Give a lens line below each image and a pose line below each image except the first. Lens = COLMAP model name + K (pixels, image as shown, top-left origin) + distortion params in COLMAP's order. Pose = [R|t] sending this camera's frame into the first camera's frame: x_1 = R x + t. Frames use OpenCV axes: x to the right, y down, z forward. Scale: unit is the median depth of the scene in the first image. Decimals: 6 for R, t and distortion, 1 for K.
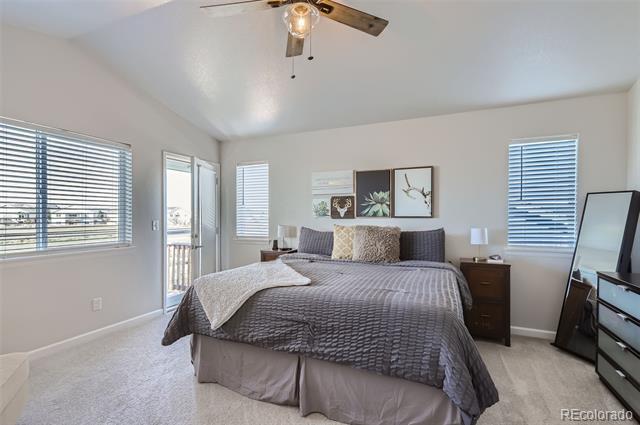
lens RADIAL K [[297.0, 0, 319.1], [0, 297.0, 215.6], [0, 0, 1]] dist [0.003262, 0.000231]
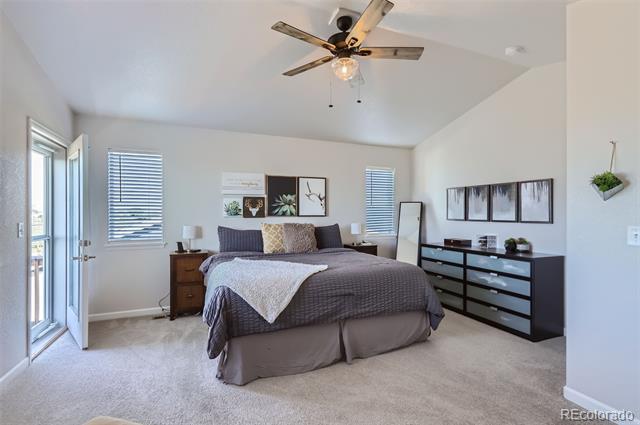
lens RADIAL K [[293.7, 0, 319.0], [0, 293.7, 212.7], [0, 0, 1]] dist [0.004696, -0.000110]
pose [[0.702531, 0.003494, 0.711645, -0.556167], [0.002129, 0.999973, -0.007012, 0.000086], [-0.711650, 0.006441, 0.702505, 0.083525]]
